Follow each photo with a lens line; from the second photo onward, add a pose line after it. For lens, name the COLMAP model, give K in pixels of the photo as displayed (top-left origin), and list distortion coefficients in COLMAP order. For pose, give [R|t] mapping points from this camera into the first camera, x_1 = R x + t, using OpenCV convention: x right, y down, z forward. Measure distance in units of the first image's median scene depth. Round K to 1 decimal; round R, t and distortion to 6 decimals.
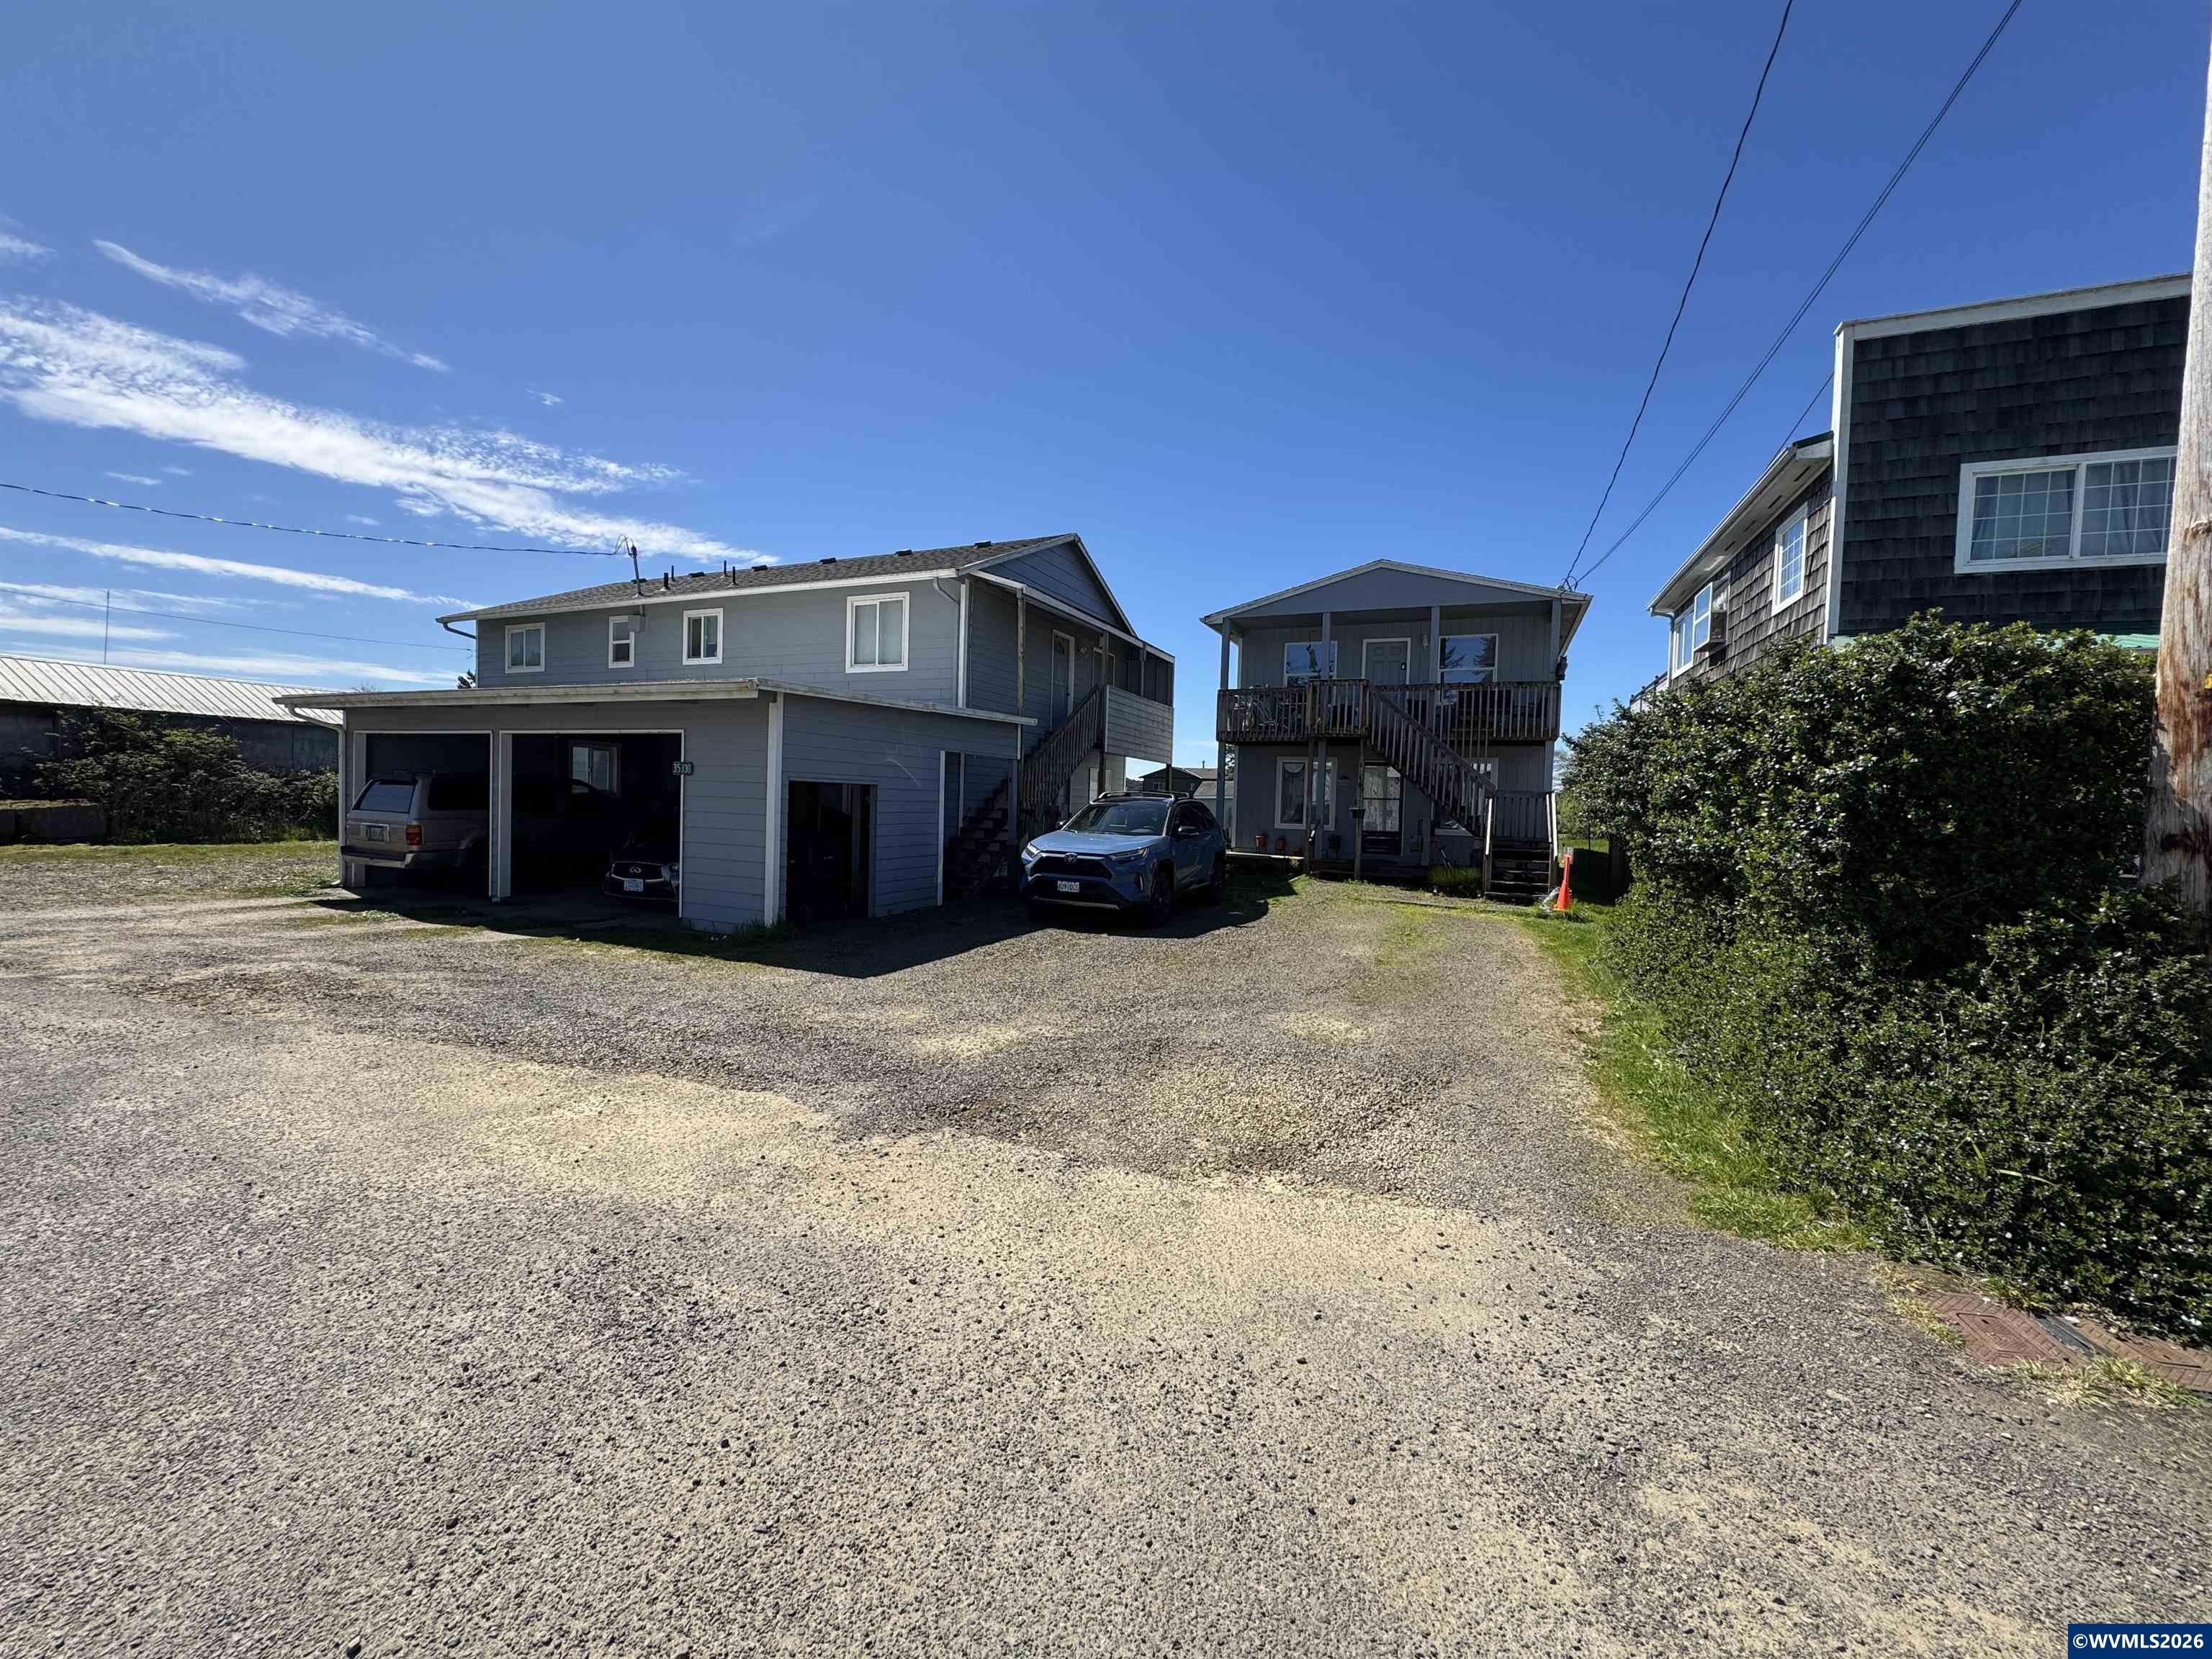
lens RADIAL K [[879.9, 0, 1106.0], [0, 879.9, 829.5], [0, 0, 1]] dist [0.014561, -0.000124]
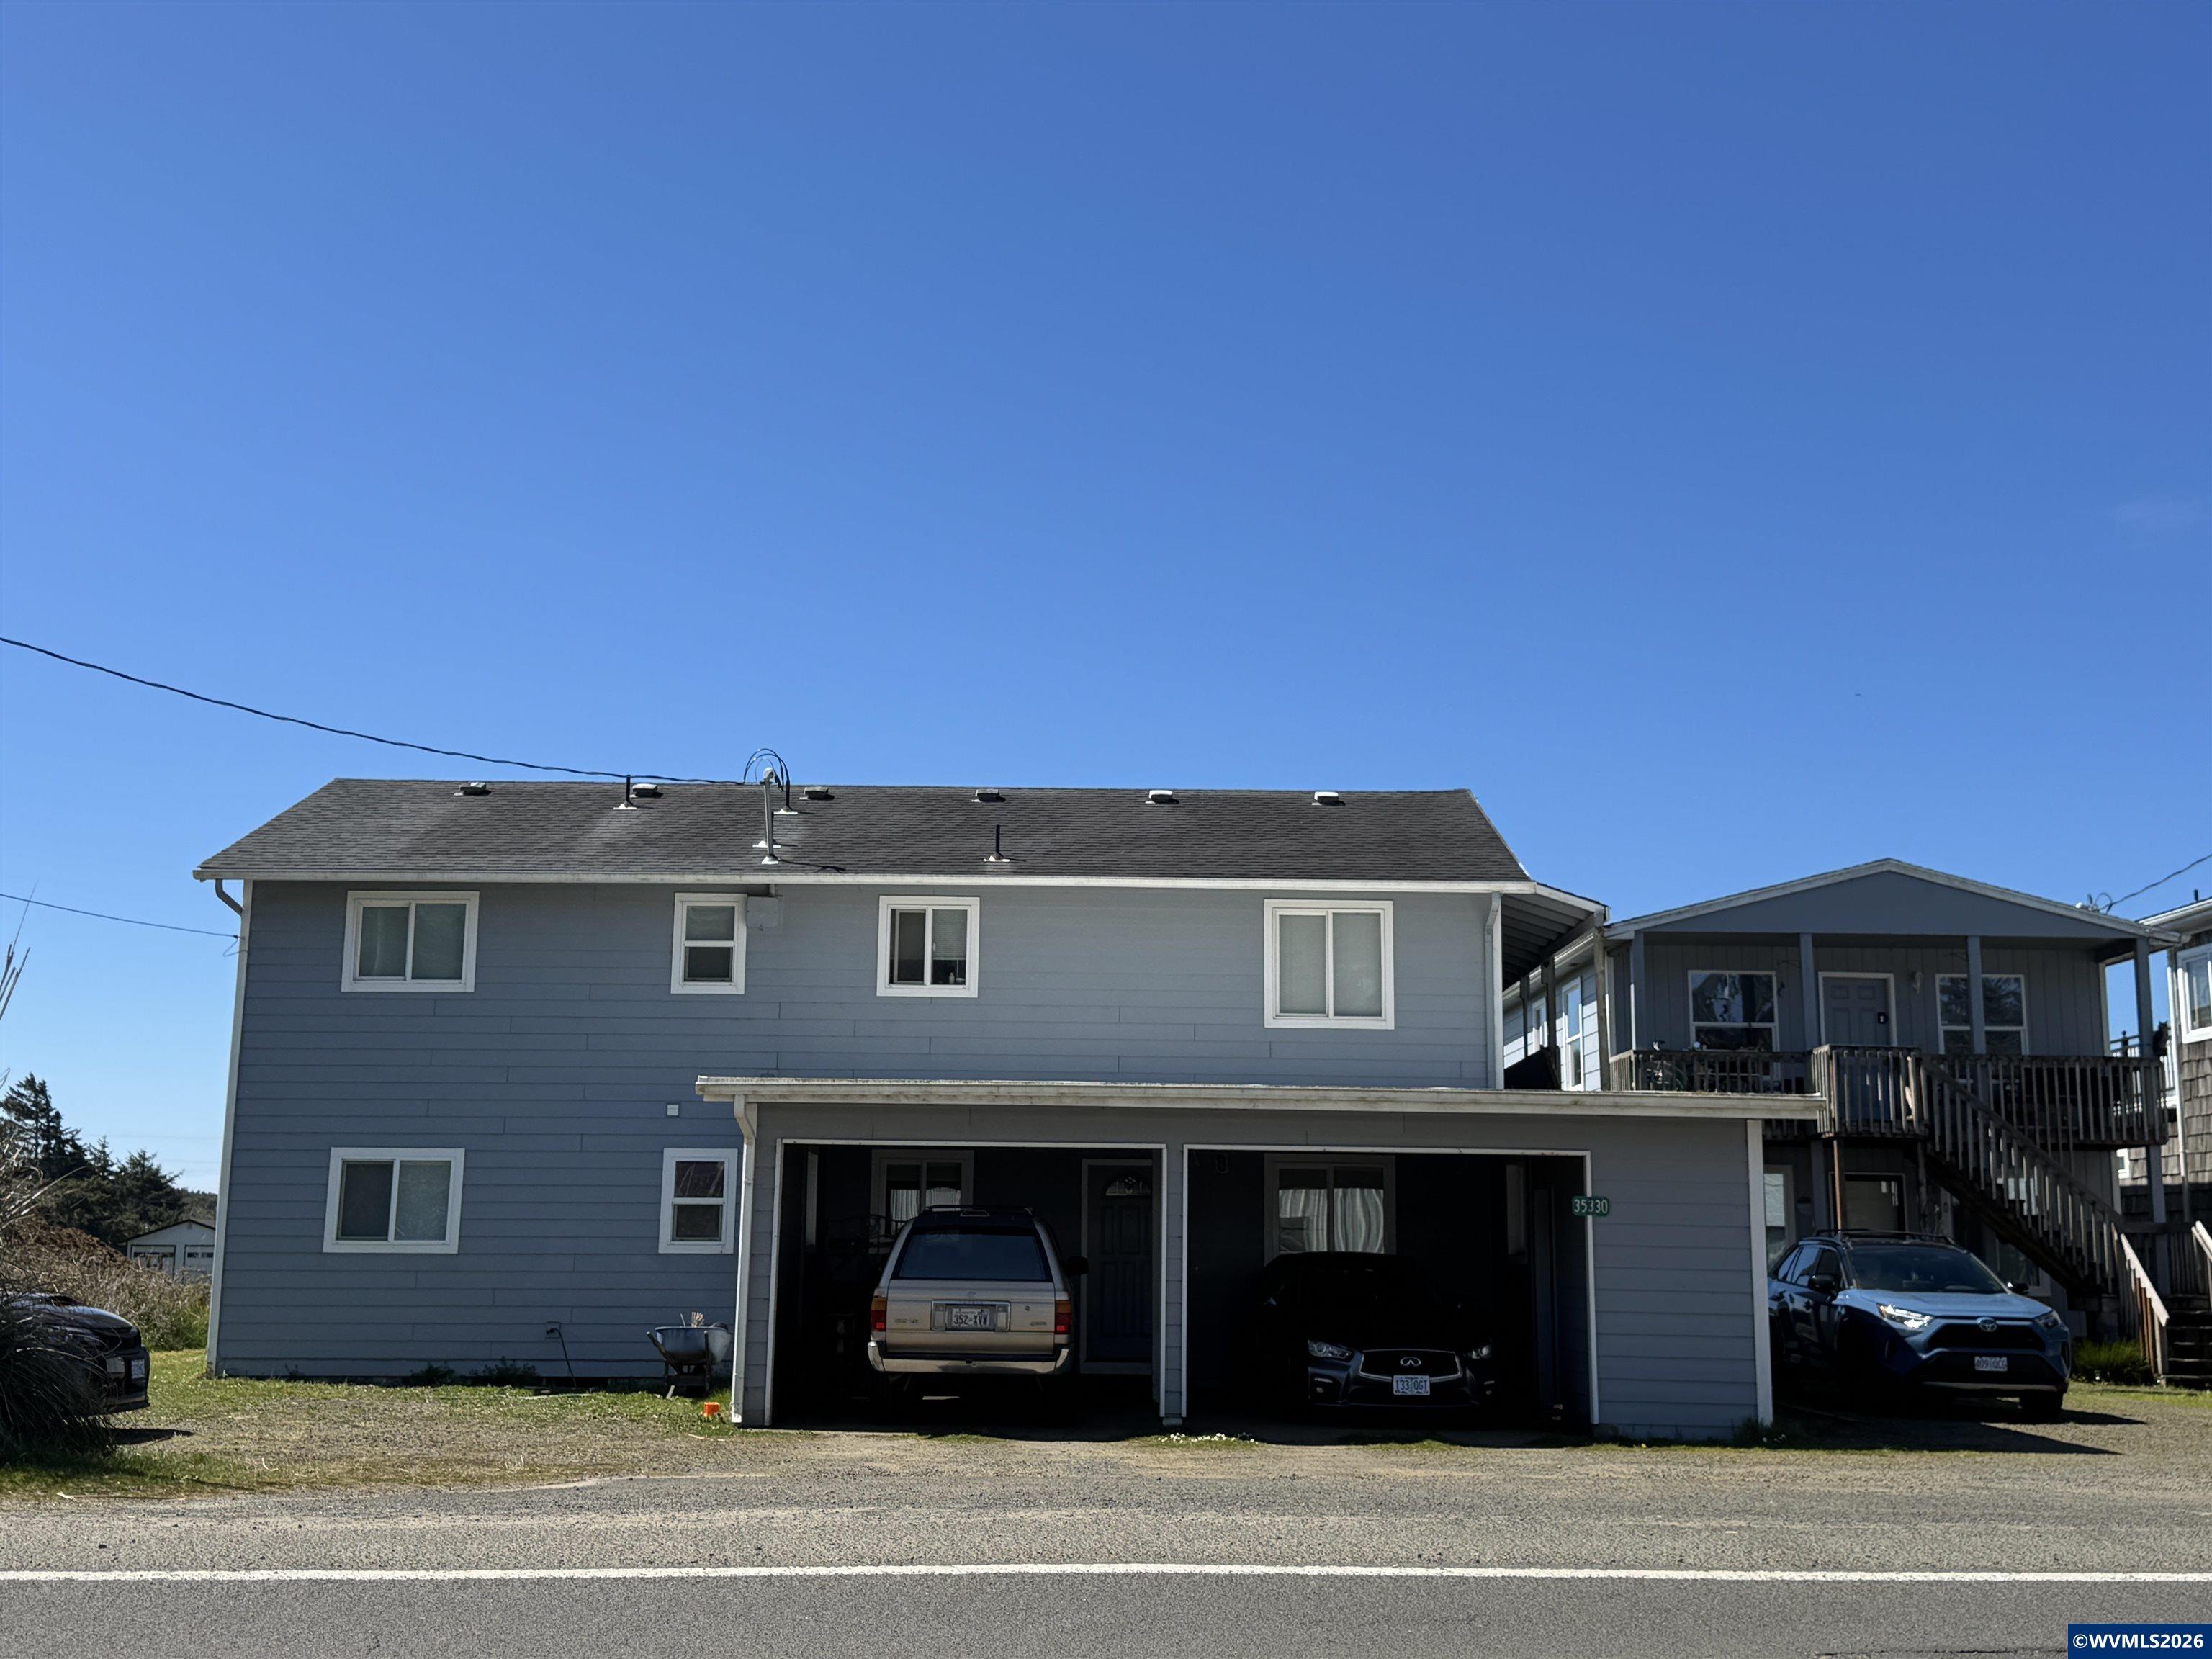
lens RADIAL K [[2438.4, 0, 1106.0], [0, 2438.4, 829.5], [0, 0, 1]] dist [0.036365, 0.013760]
pose [[0.915662, 0.052860, 0.398457, -0.961943], [0.027420, 0.980791, -0.193125, 0.001512], [-0.401012, 0.187763, 0.896624, -0.389809]]
